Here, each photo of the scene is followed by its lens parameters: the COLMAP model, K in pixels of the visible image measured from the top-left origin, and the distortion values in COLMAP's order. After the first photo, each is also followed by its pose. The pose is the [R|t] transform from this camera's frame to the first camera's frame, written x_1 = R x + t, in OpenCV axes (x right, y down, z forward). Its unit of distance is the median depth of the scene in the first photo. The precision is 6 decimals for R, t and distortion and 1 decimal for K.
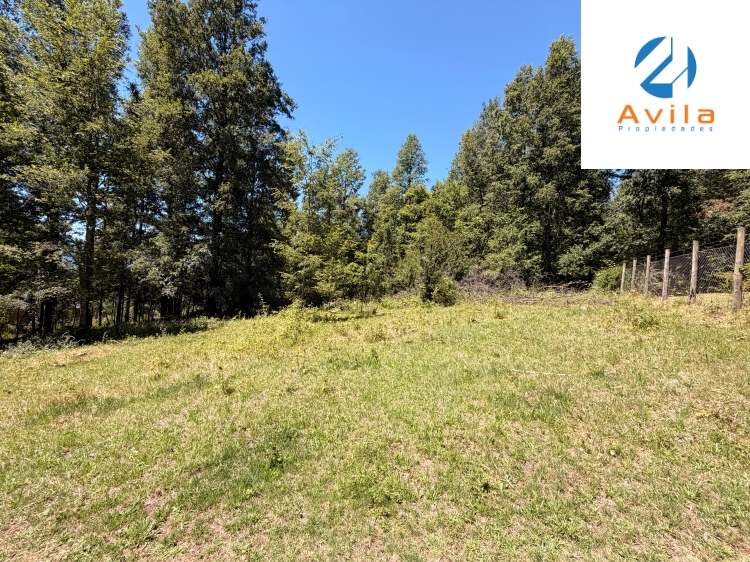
lens RADIAL K [[297.1, 0, 374.7], [0, 297.1, 282.0], [0, 0, 1]] dist [-0.002233, 0.000075]
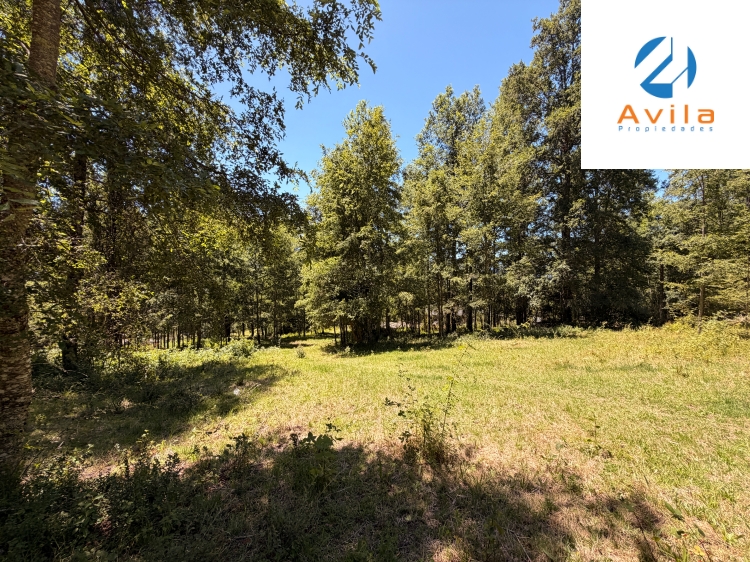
lens RADIAL K [[297.1, 0, 375.3], [0, 297.1, 282.5], [0, 0, 1]] dist [-0.002233, 0.000075]
pose [[0.535597, -0.064167, -0.842032, -0.015247], [0.034834, 0.997939, -0.053891, -0.009708], [0.843755, -0.000468, 0.536729, -0.196313]]
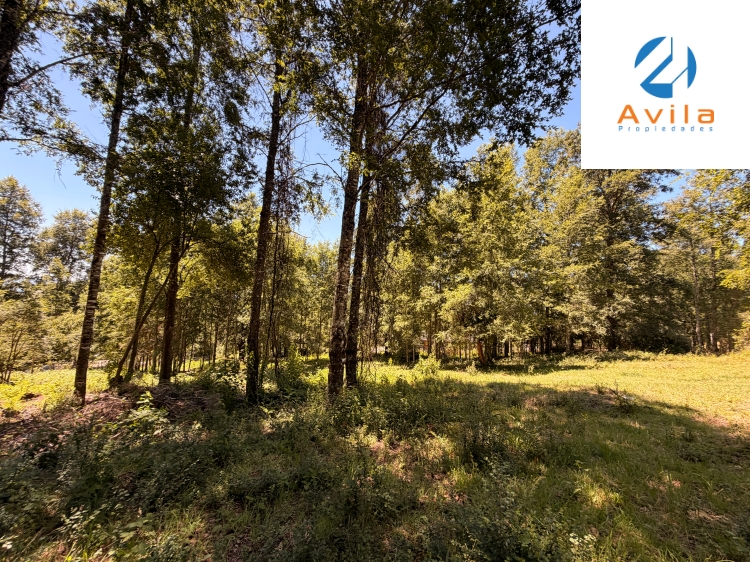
lens RADIAL K [[297.1, 0, 373.4], [0, 297.1, 283.1], [0, 0, 1]] dist [-0.002233, 0.000075]
pose [[0.648699, -0.102816, -0.754068, -0.295307], [0.006834, 0.991579, -0.129322, -0.017400], [0.761014, 0.078738, 0.643939, -0.730036]]
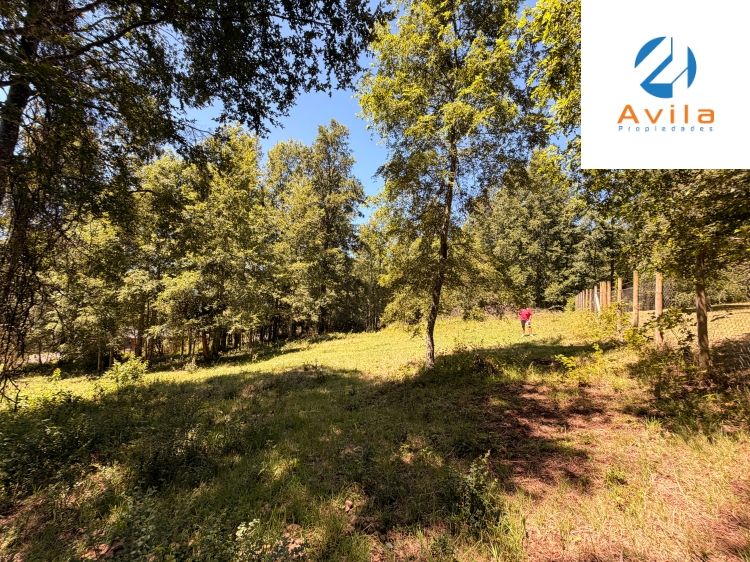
lens RADIAL K [[297.1, 0, 374.6], [0, 297.1, 284.2], [0, 0, 1]] dist [-0.002233, 0.000075]
pose [[0.999300, -0.029412, -0.023124, -0.287013], [0.027446, 0.996324, -0.081154, -0.015611], [0.025426, 0.080462, 0.996433, -0.709766]]
